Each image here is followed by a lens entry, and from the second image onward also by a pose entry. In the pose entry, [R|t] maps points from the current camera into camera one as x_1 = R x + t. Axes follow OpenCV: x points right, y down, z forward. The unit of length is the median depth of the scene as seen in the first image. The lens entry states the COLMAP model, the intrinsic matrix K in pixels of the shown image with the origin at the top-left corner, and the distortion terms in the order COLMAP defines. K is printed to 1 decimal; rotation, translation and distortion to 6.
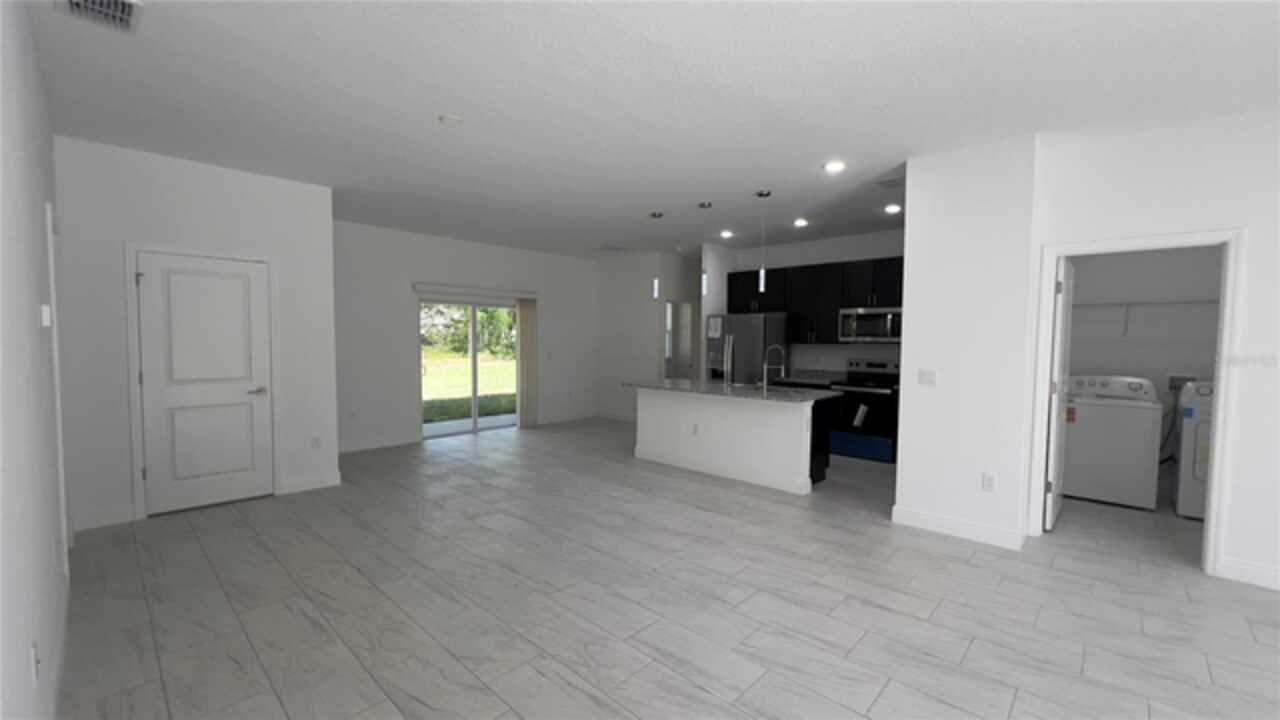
lens RADIAL K [[514.4, 0, 640.3], [0, 514.4, 362.7], [0, 0, 1]] dist [-0.001681, 0.001689]
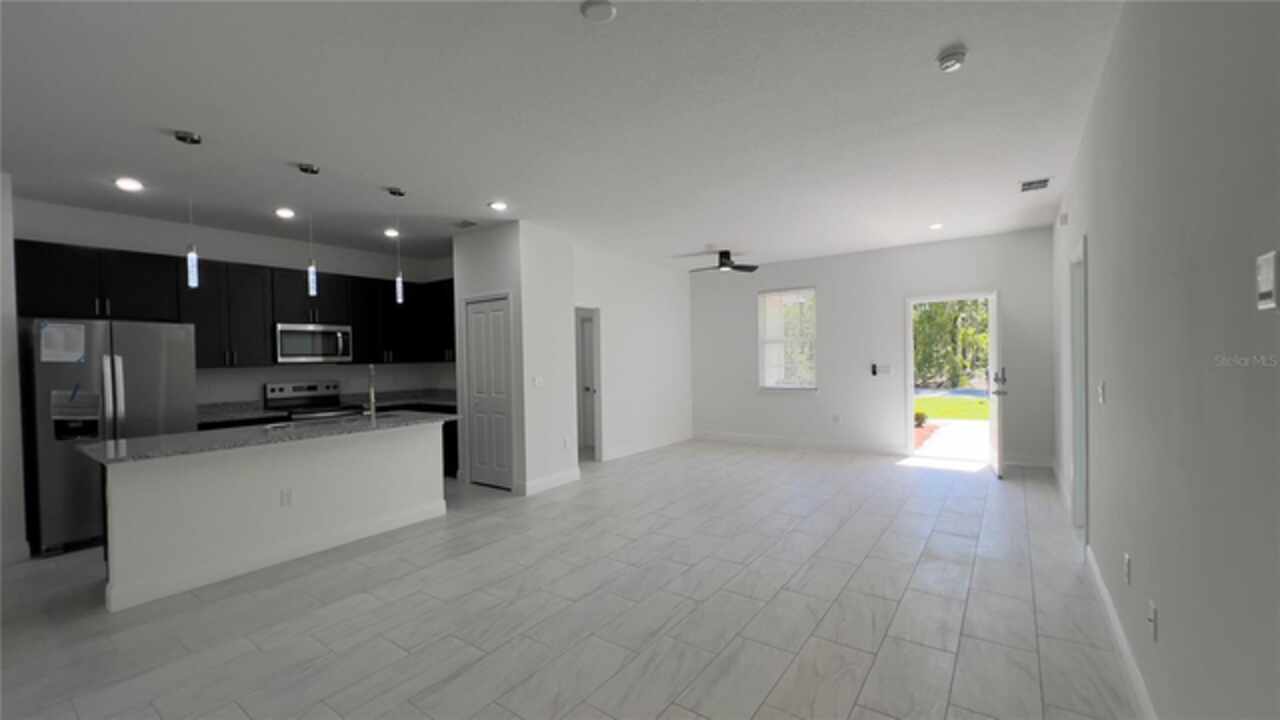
lens RADIAL K [[514.9, 0, 645.7], [0, 514.9, 362.3], [0, 0, 1]] dist [-0.004102, 0.001209]
pose [[-0.133070, -0.018276, 0.990938, -0.641106], [0.068398, 0.997277, 0.027578, -0.030715], [-0.988744, 0.071448, -0.131458, 0.664350]]
